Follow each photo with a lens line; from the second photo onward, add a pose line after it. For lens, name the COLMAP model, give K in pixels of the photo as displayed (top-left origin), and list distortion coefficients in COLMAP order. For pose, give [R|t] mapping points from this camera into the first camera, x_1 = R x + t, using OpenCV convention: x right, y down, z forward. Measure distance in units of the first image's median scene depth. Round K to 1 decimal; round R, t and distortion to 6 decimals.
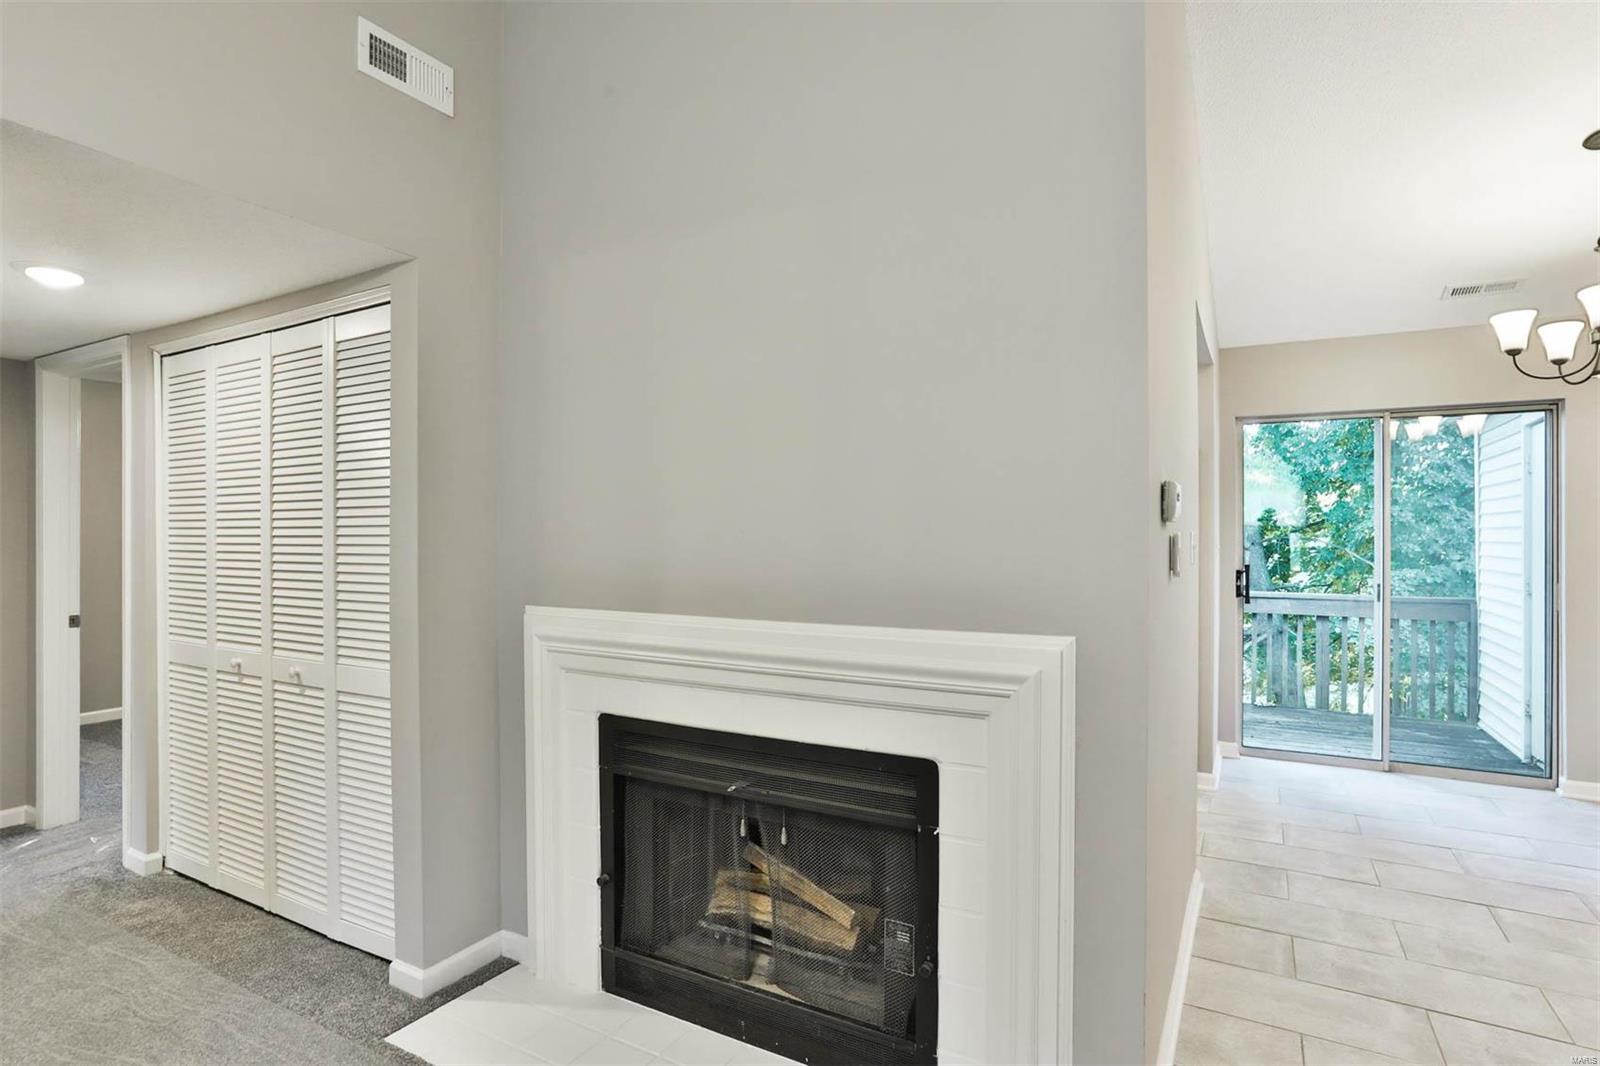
lens RADIAL K [[806.8, 0, 807.2], [0, 806.8, 538.0], [0, 0, 1]] dist [-0.046463, 0.028149]
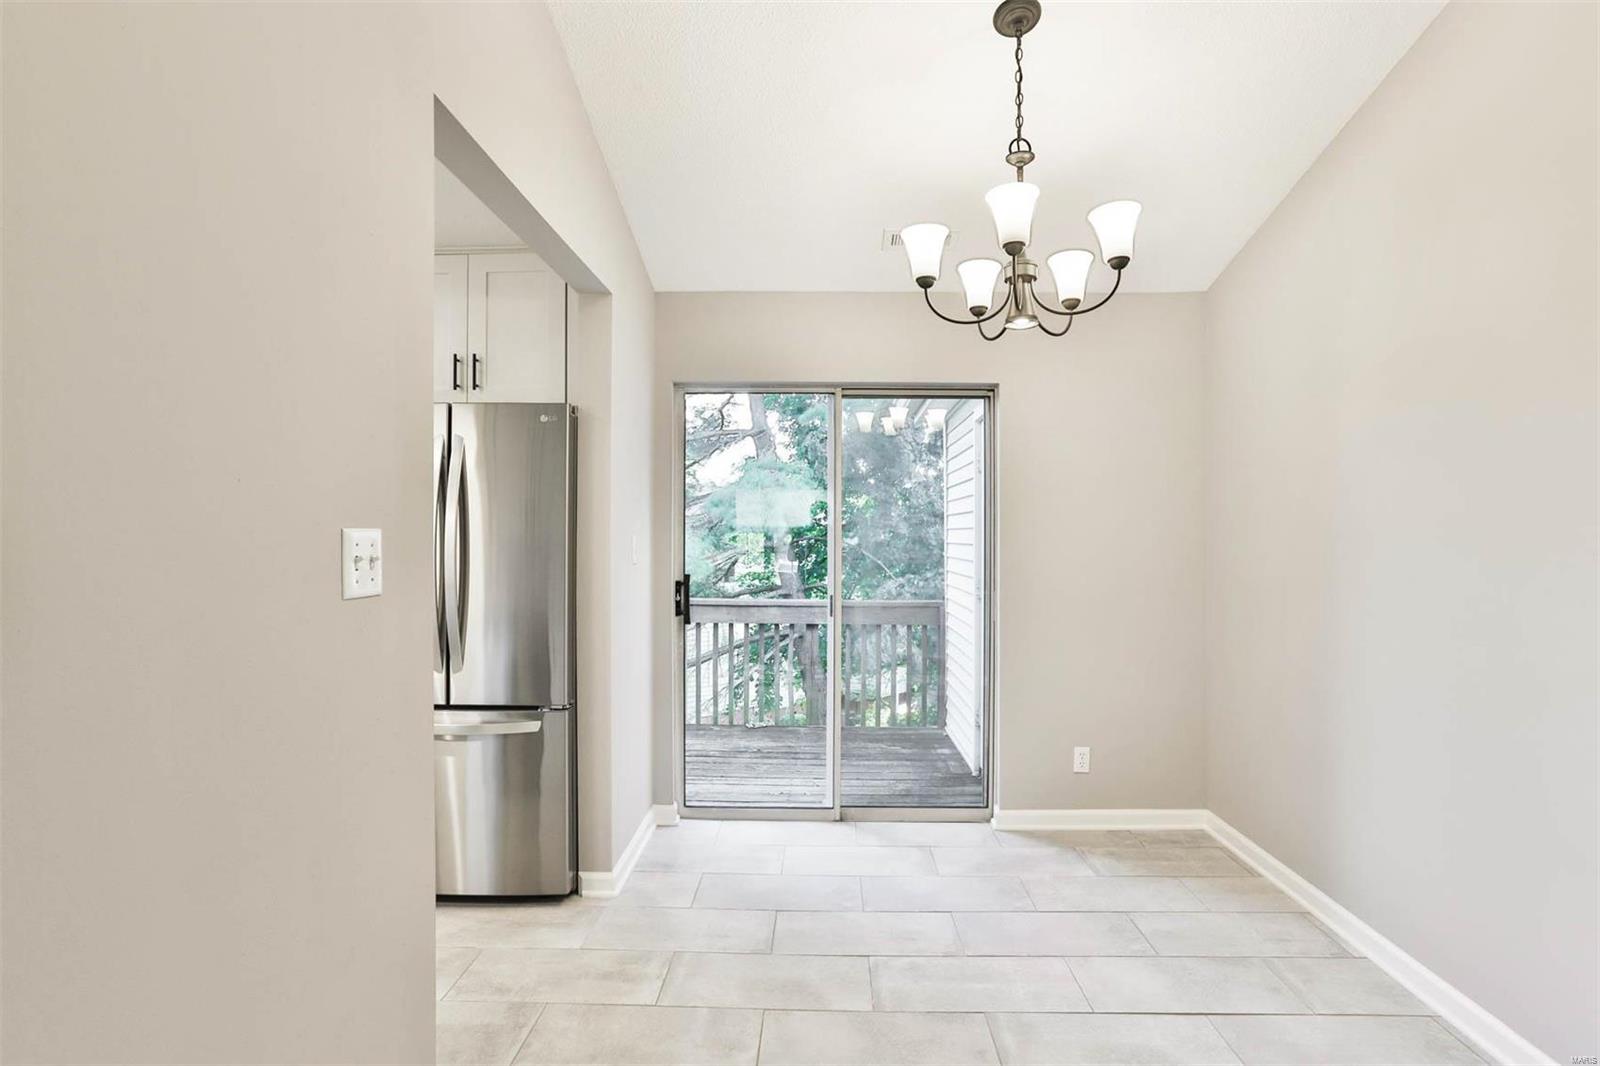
lens RADIAL K [[806.8, 0, 807.2], [0, 806.8, 538.0], [0, 0, 1]] dist [-0.046463, 0.028149]
pose [[0.881895, 0.003053, 0.471436, 0.321418], [-0.003362, 0.999994, -0.000185, -0.001963], [-0.471434, -0.001422, 0.881900, 0.287364]]
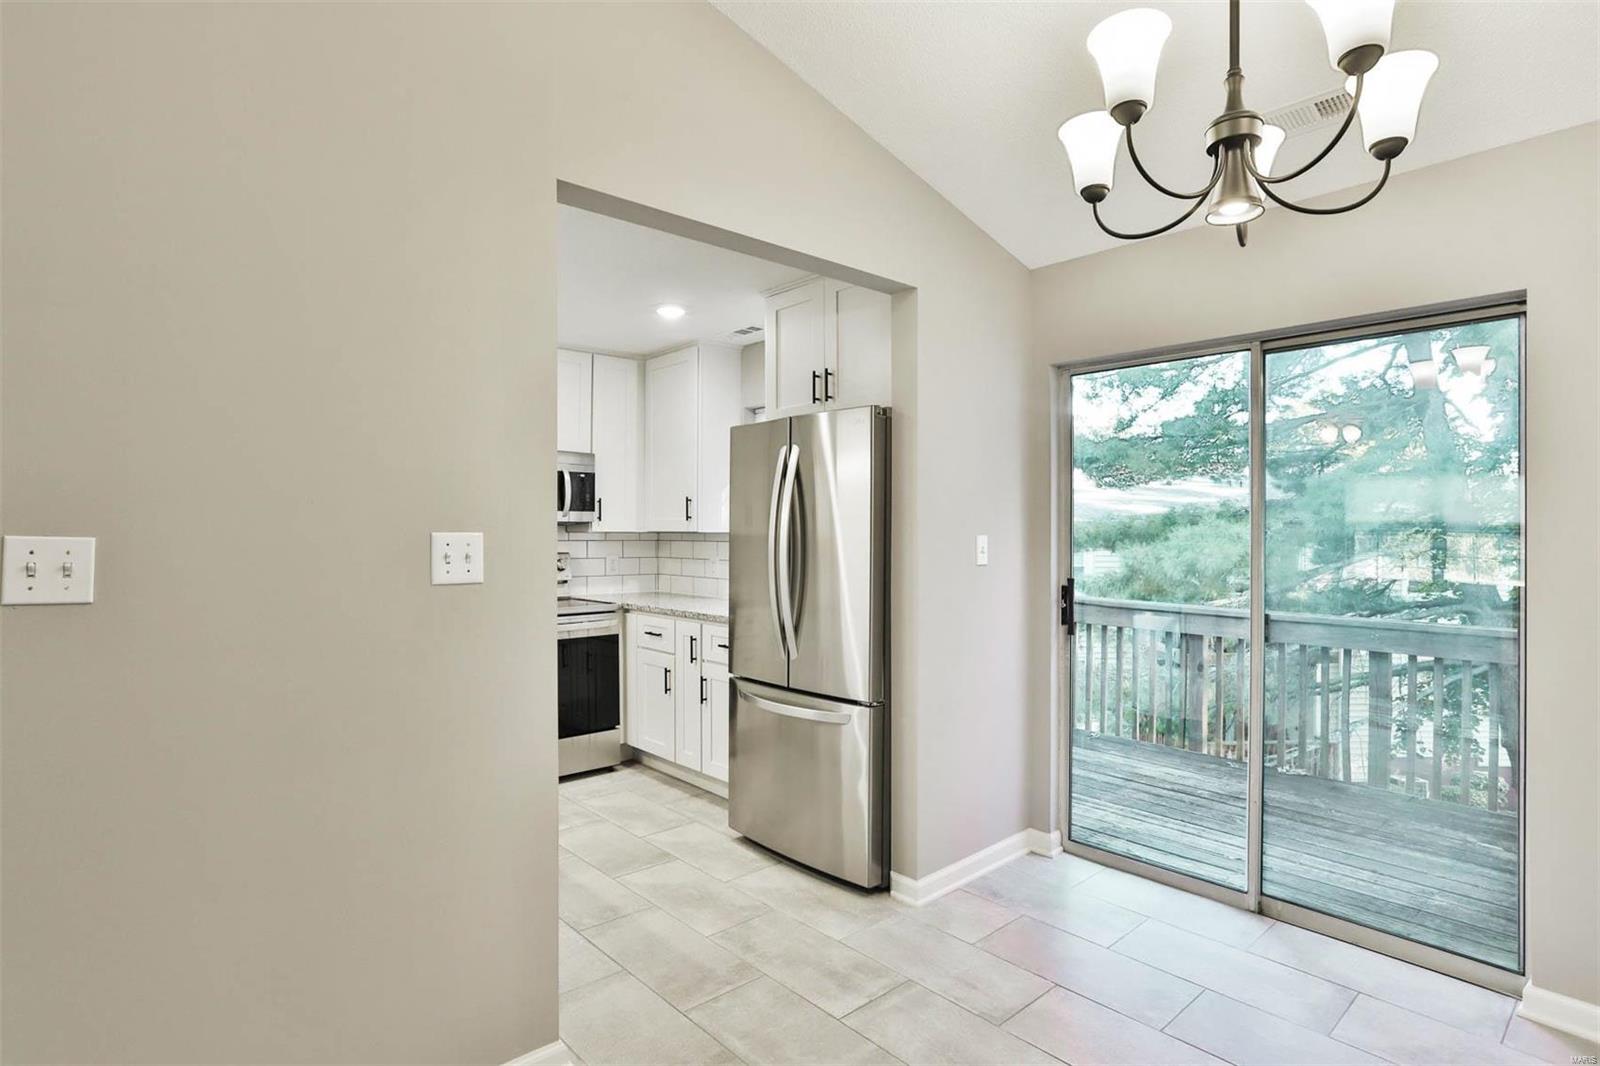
lens RADIAL K [[806.8, 0, 807.2], [0, 806.8, 538.0], [0, 0, 1]] dist [-0.046463, 0.028149]
pose [[0.950839, 0.006319, -0.309623, 0.619476], [-0.004363, 0.999966, 0.007011, -0.005929], [0.309656, -0.005315, 0.950834, 0.307338]]
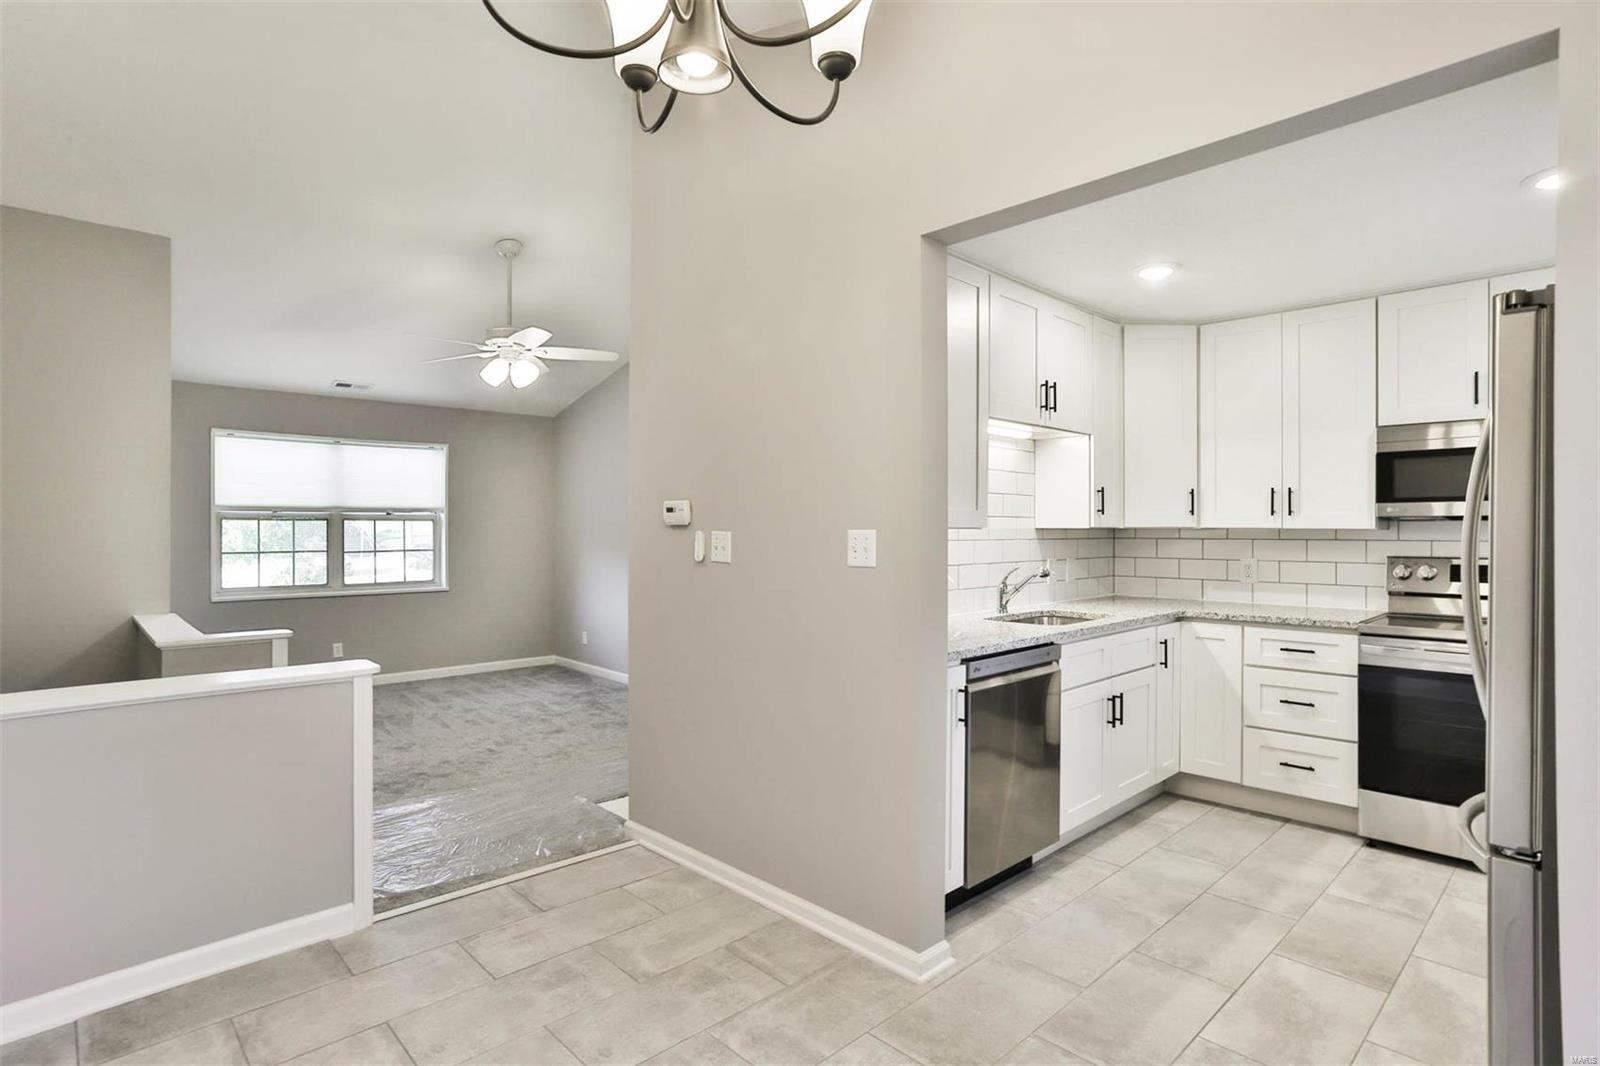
lens RADIAL K [[820.4, 0, 800.0], [0, 820.4, 533.0], [0, 0, 1]] dist [-0.049243, 0.030020]
pose [[-0.288898, 0.010767, -0.957299, 0.902732], [-0.000728, 0.999934, 0.011466, -0.009678], [0.957360, 0.004010, -0.288871, 0.779897]]
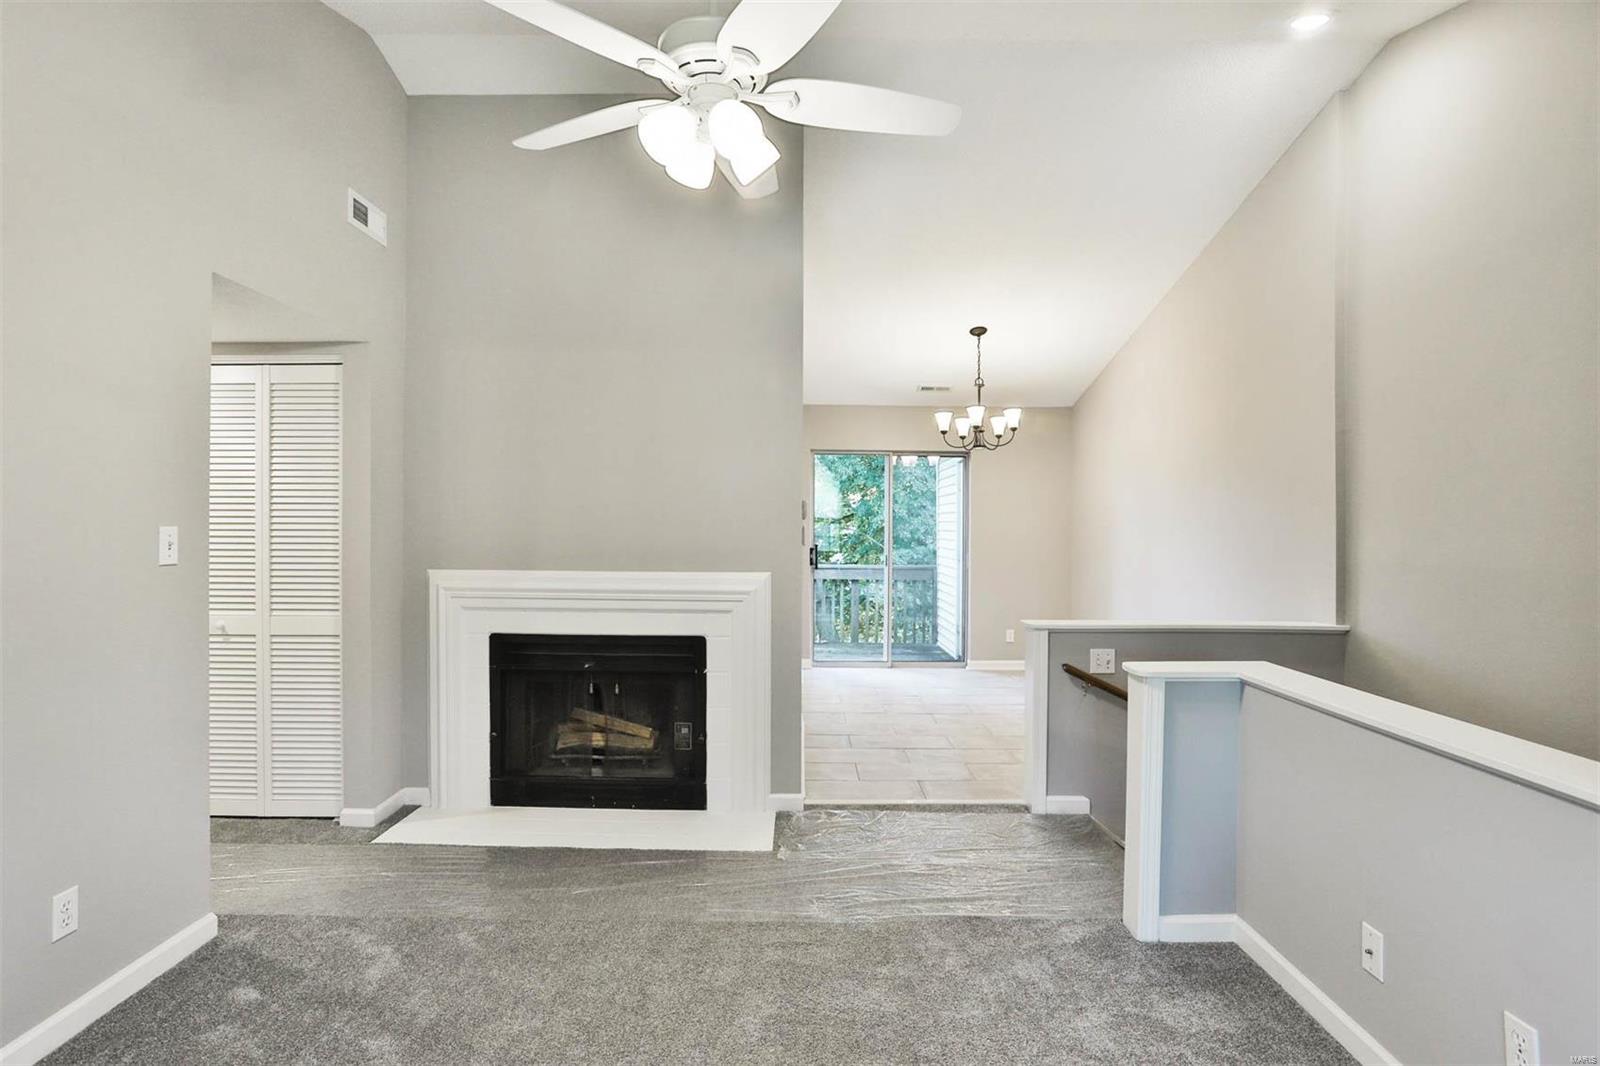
lens RADIAL K [[806.8, 0, 807.2], [0, 806.8, 538.0], [0, 0, 1]] dist [-0.046463, 0.028149]
pose [[0.865040, -0.003239, 0.501693, -0.279722], [-0.004006, 0.999903, 0.013363, 0.000350], [-0.501688, -0.013569, 0.864942, -0.390156]]
